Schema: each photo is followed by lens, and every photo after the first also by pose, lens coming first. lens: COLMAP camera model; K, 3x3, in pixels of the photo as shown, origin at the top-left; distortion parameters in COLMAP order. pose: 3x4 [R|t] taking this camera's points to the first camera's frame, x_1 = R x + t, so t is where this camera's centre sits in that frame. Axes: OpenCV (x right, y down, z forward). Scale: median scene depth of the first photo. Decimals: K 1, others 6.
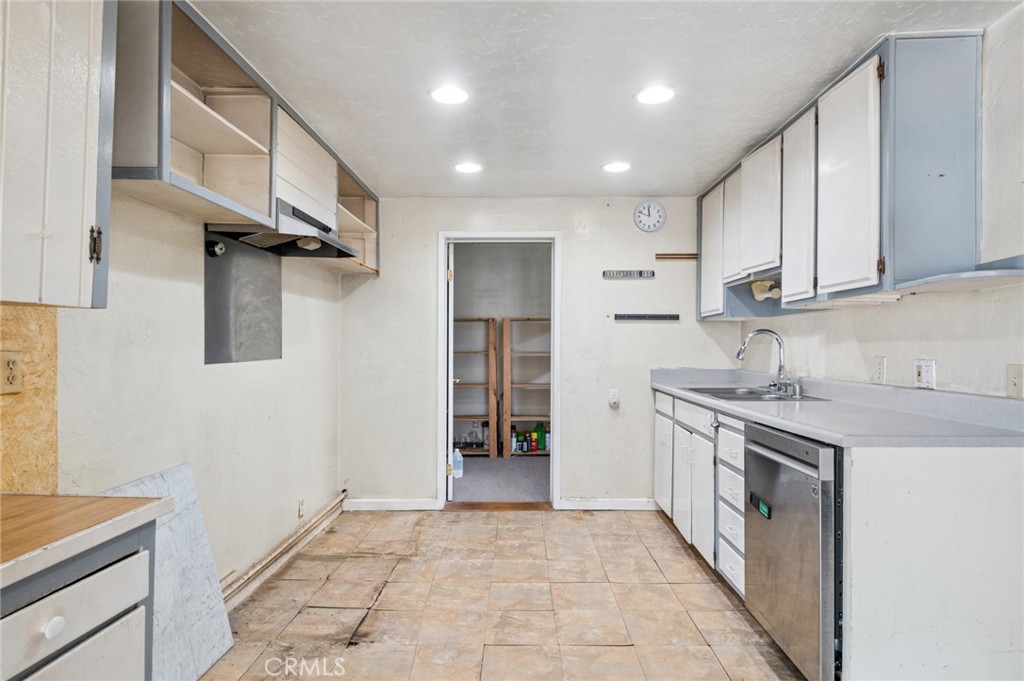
lens RADIAL K [[565.8, 0, 506.2], [0, 565.8, 344.2], [0, 0, 1]] dist [-0.015634, 0.006991]
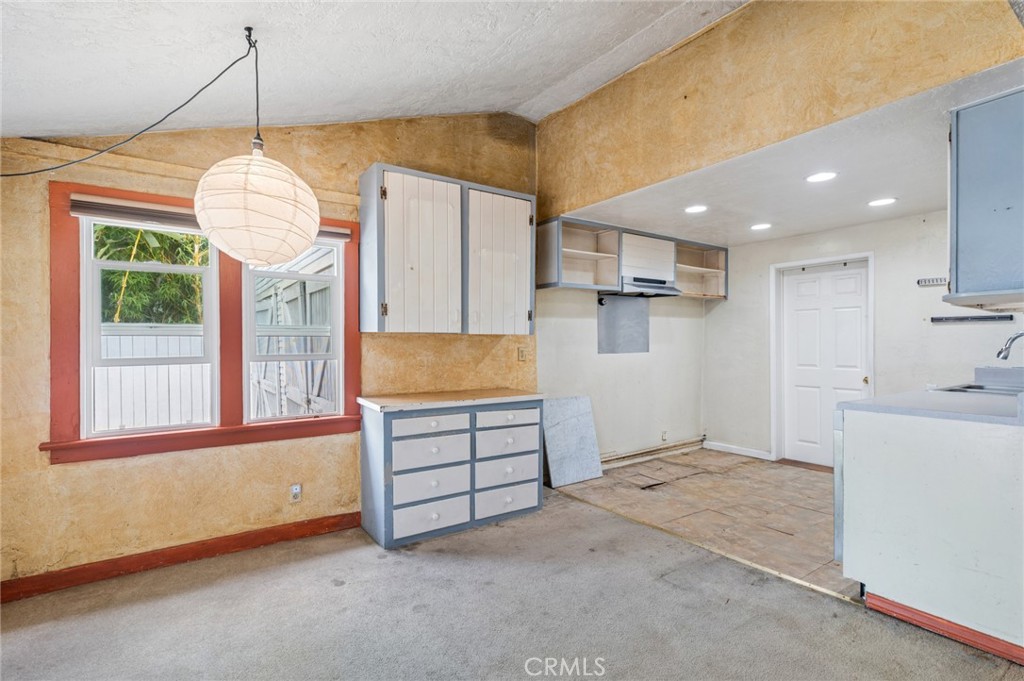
lens RADIAL K [[480.1, 0, 508.0], [0, 480.1, 349.9], [0, 0, 1]] dist [0.008387, -0.002328]
pose [[0.588110, 0.009223, -0.808728, 0.609209], [0.003679, 0.999894, 0.014078, -0.006164], [0.808772, -0.011255, 0.588014, -0.317028]]
